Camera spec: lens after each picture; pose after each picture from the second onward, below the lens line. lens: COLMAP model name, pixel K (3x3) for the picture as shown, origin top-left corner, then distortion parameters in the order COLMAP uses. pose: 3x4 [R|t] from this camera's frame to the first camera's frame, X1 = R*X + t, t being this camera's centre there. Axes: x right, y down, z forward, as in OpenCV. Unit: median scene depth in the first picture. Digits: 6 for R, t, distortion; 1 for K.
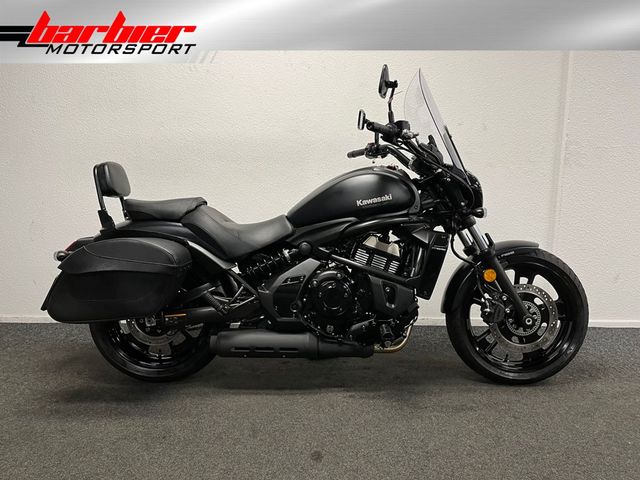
lens RADIAL K [[491.2, 0, 320.0], [0, 491.2, 240.0], [0, 0, 1]] dist [0.064024, -0.002379]
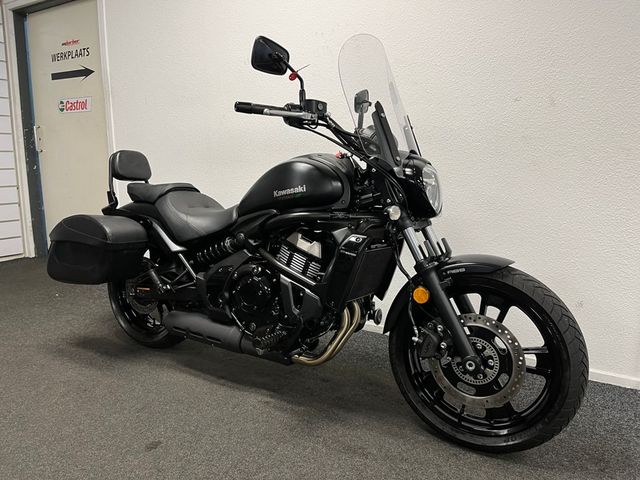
lens RADIAL K [[491.2, 0, 320.0], [0, 491.2, 240.0], [0, 0, 1]] dist [0.064024, -0.002379]
pose [[0.843639, 0.090113, -0.529295, 0.606053], [-0.084672, 0.995809, 0.034580, -0.027625], [0.530192, 0.015643, 0.847733, 0.261775]]
